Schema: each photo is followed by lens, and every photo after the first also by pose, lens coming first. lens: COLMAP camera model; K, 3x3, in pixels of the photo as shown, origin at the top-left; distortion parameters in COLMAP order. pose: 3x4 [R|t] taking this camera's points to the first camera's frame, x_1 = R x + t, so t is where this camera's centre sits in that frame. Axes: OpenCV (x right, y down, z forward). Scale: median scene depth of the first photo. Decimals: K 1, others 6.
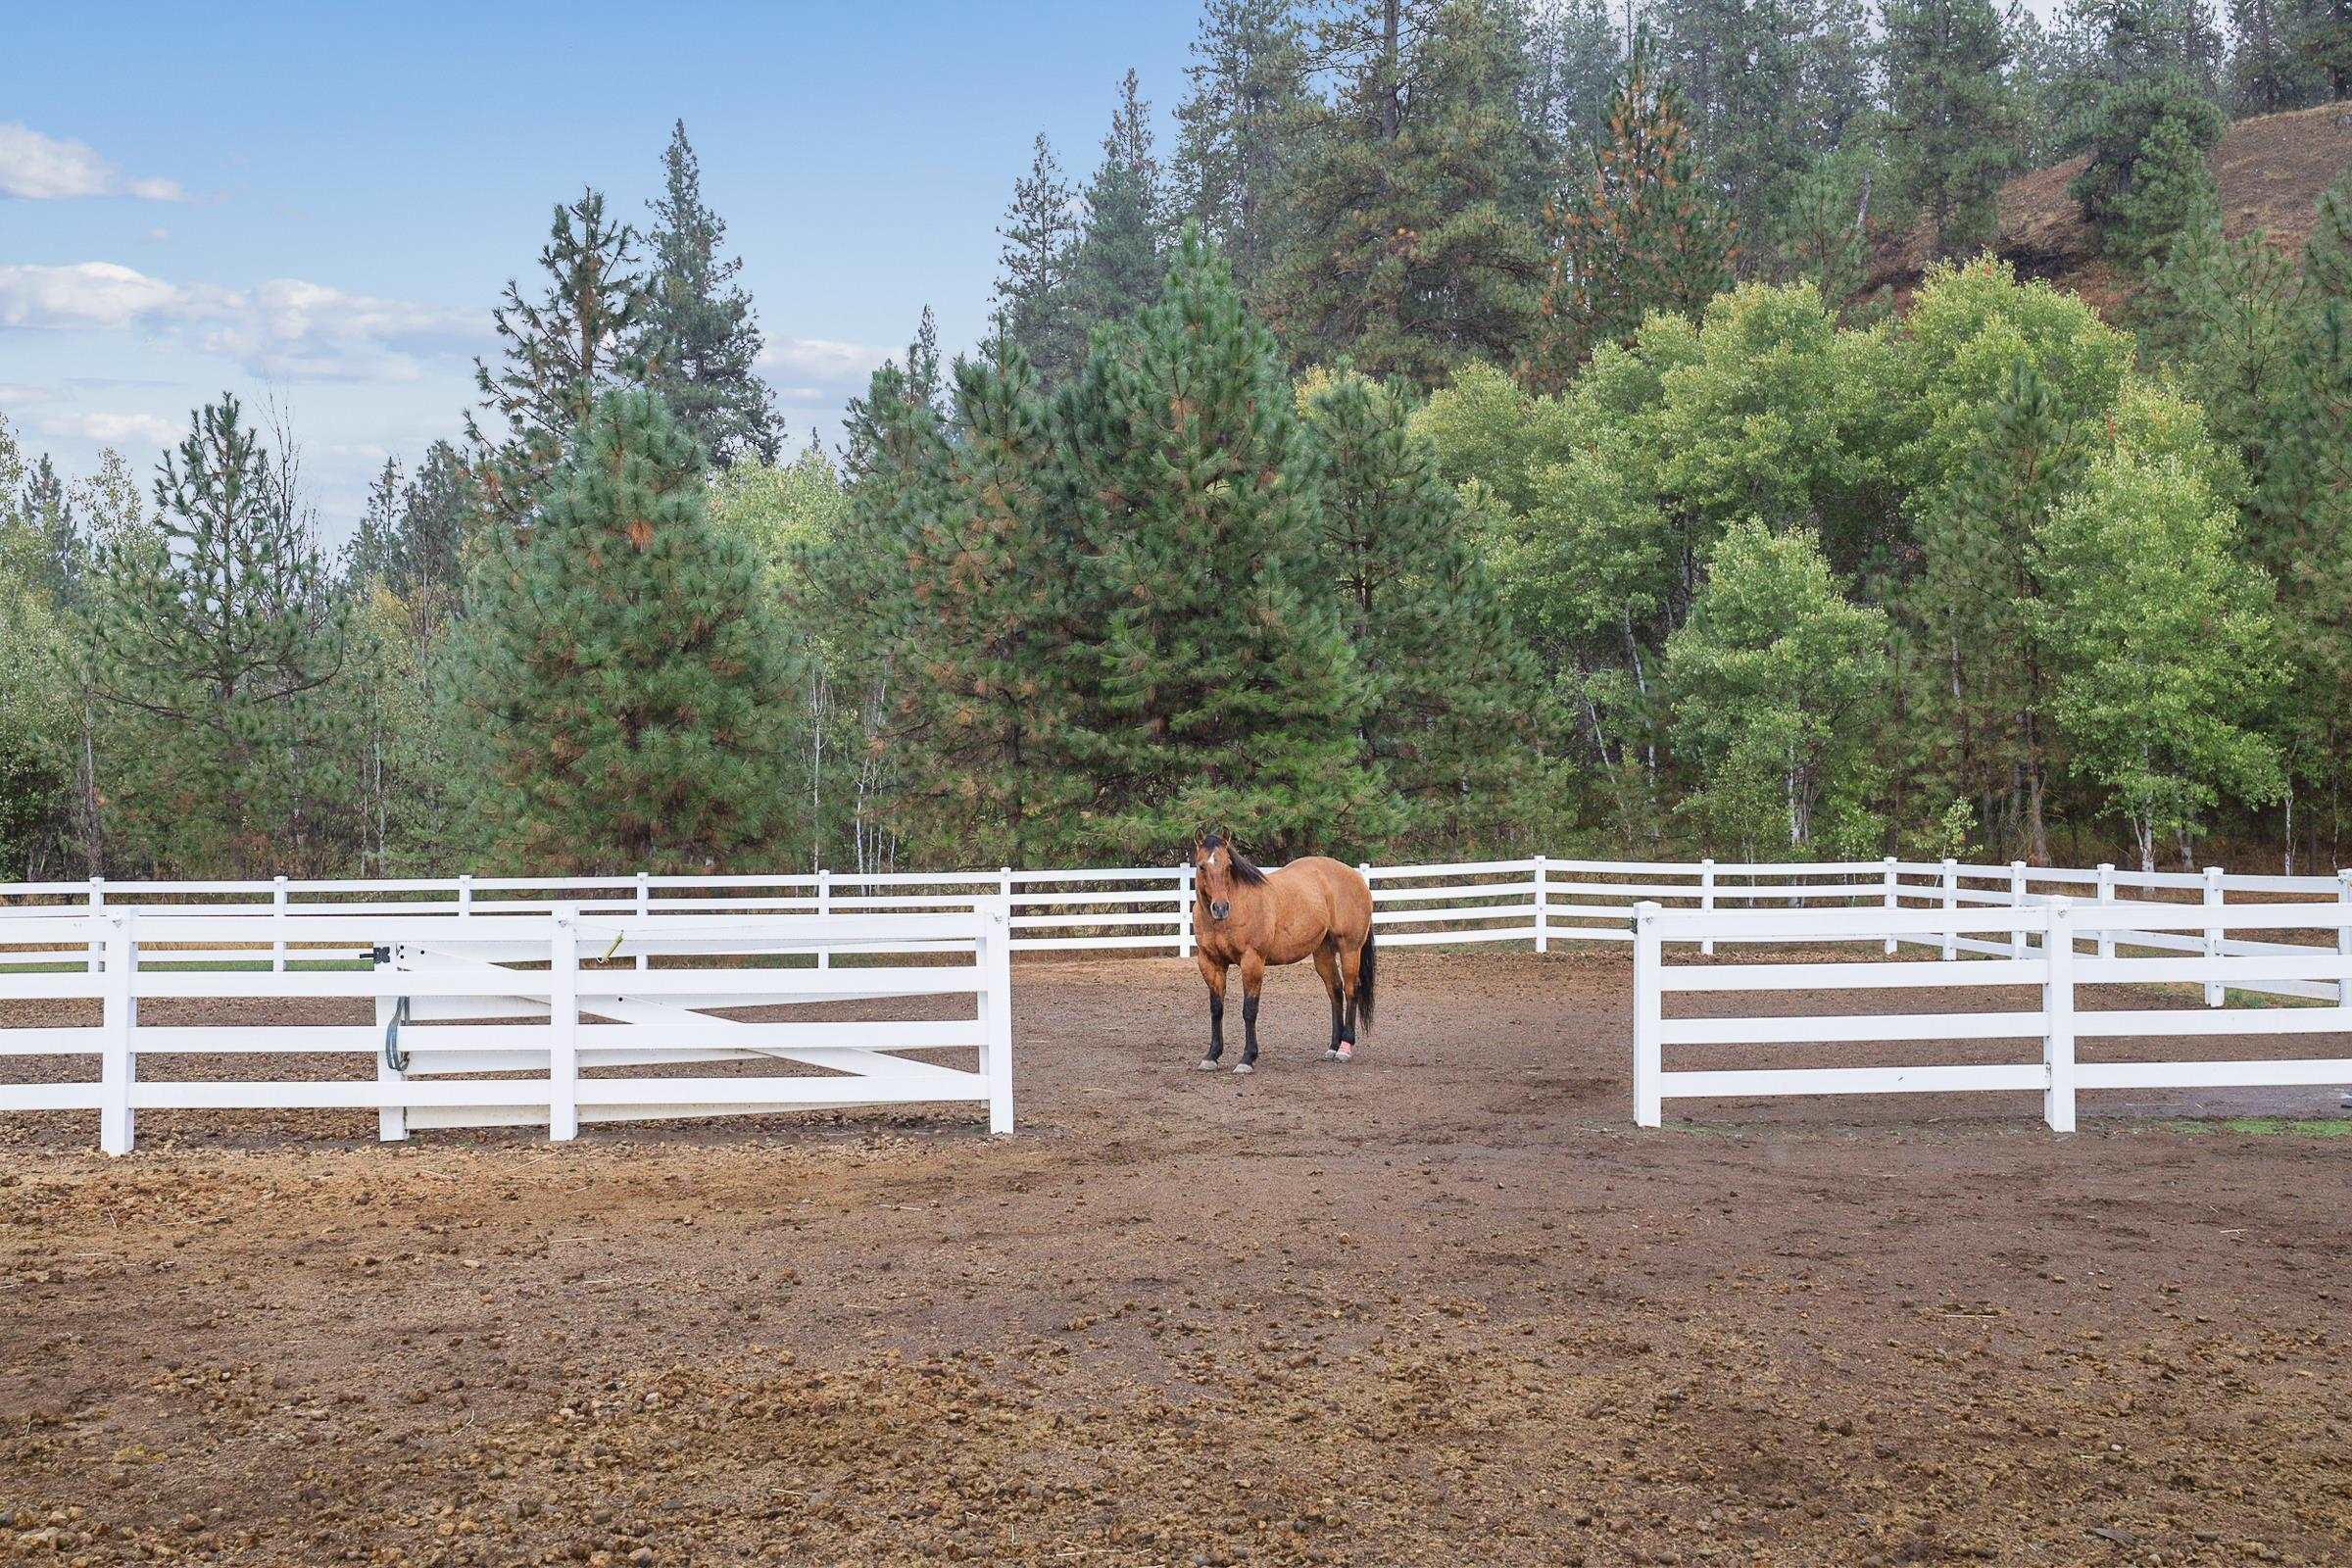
lens RADIAL K [[2264.0, 0, 1176.0], [0, 2264.0, 784.0], [0, 0, 1]] dist [-0.020484, -0.006739]
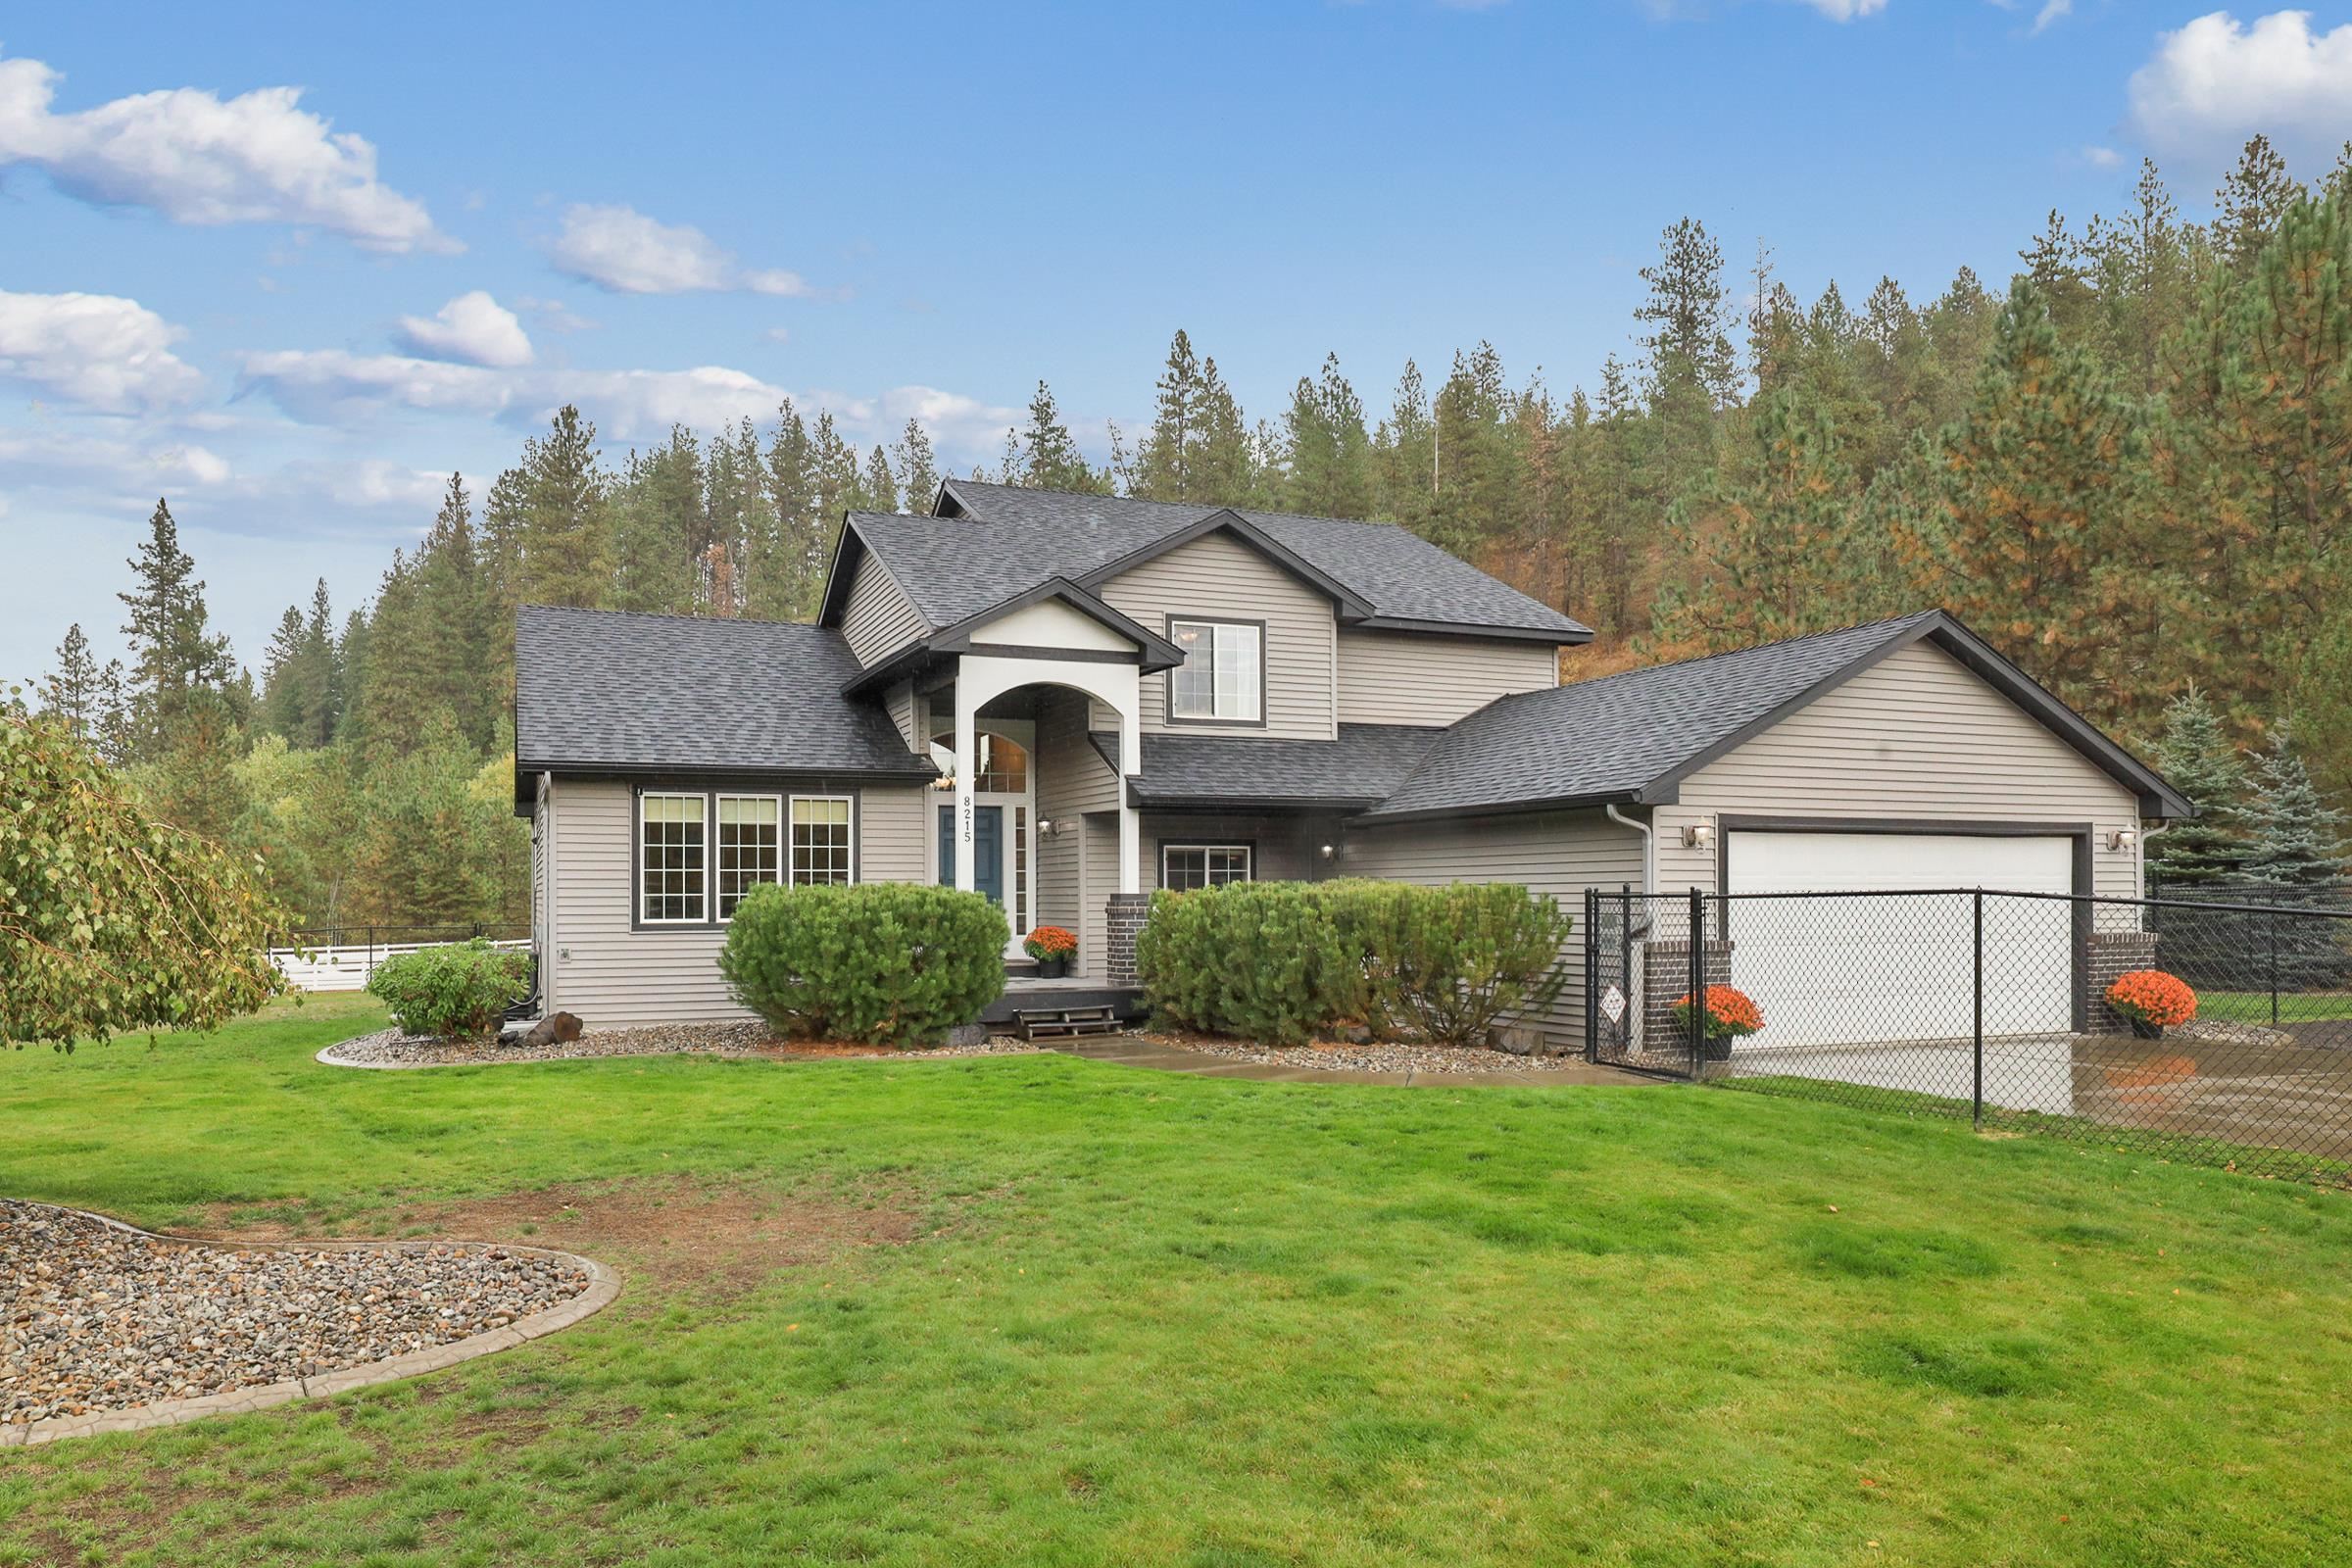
lens RADIAL K [[1565.1, 0, 1188.2], [0, 1565.1, 902.3], [0, 0, 1]] dist [-0.005842, -0.000405]
pose [[0.920203, -0.012170, 0.391252, 0.117079], [0.001547, 0.999622, 0.027454, -0.087824], [-0.391438, -0.024658, 0.919874, -1.645008]]
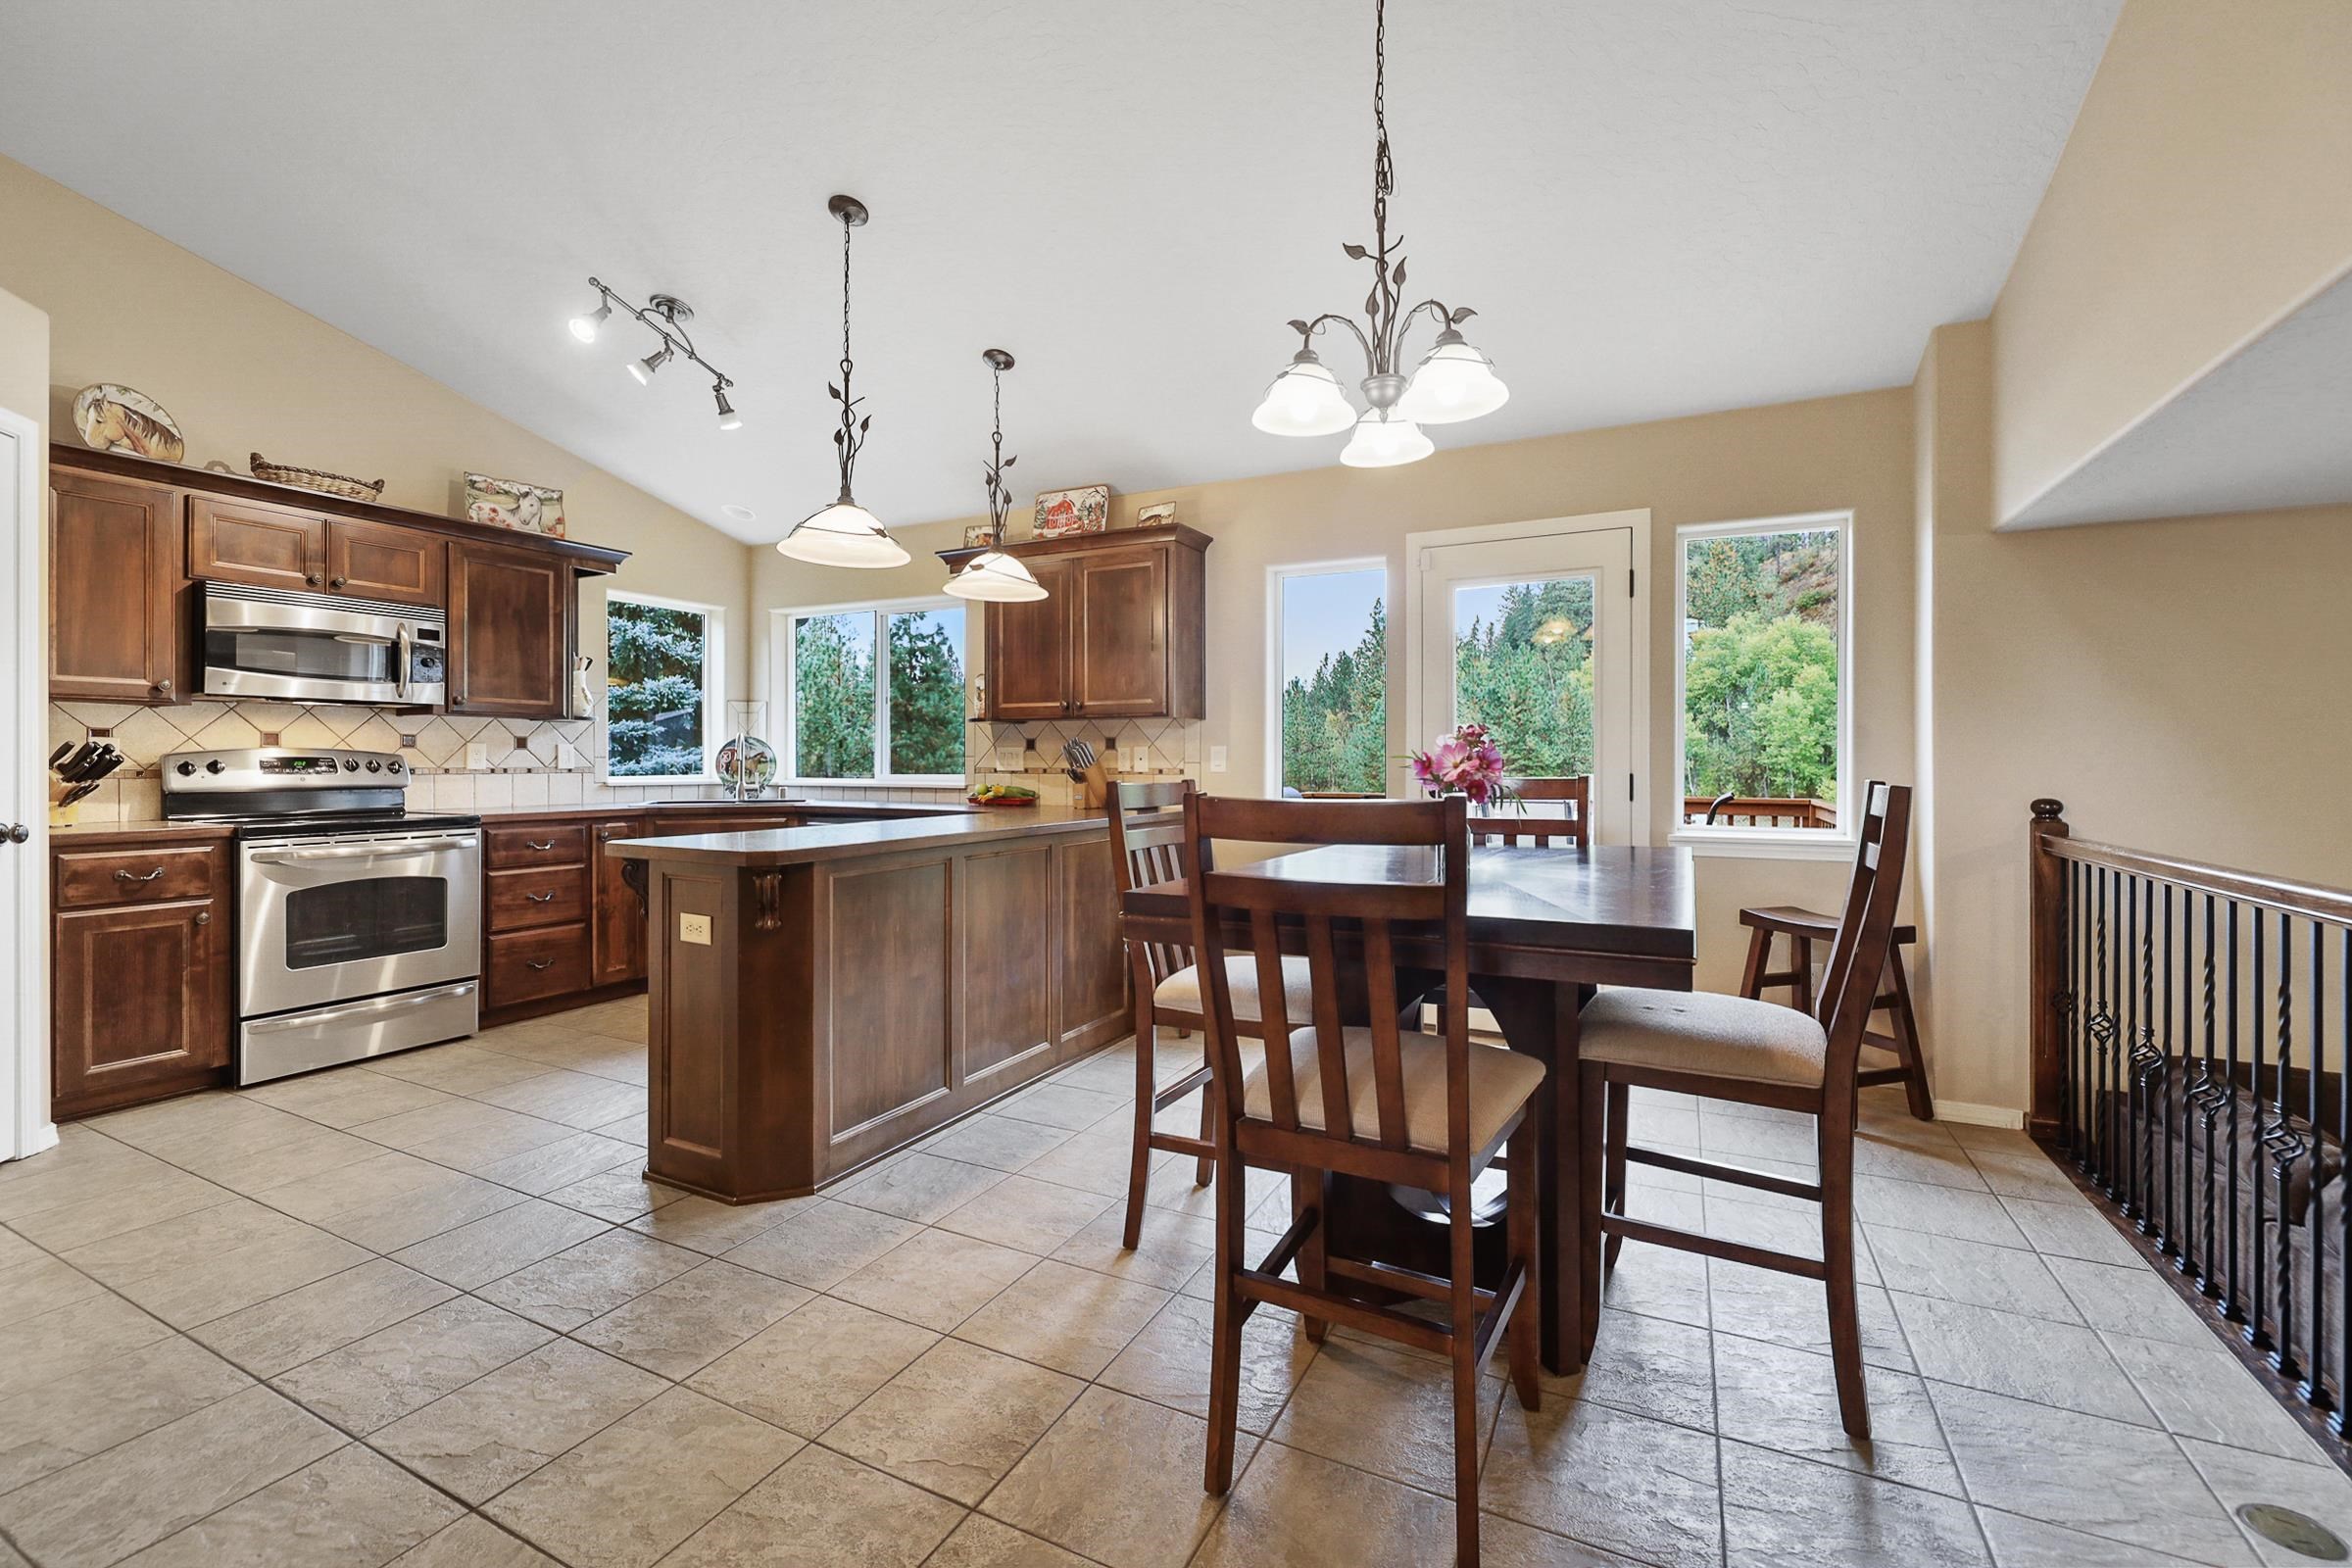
lens RADIAL K [[985.0, 0, 1187.3], [0, 985.0, 761.8], [0, 0, 1]] dist [-0.002729, -0.000109]
pose [[0.892808, -0.005597, -0.450403, 0.278652], [0.016240, 0.999673, 0.019769, -0.078861], [0.450145, -0.024964, 0.892607, -0.923983]]
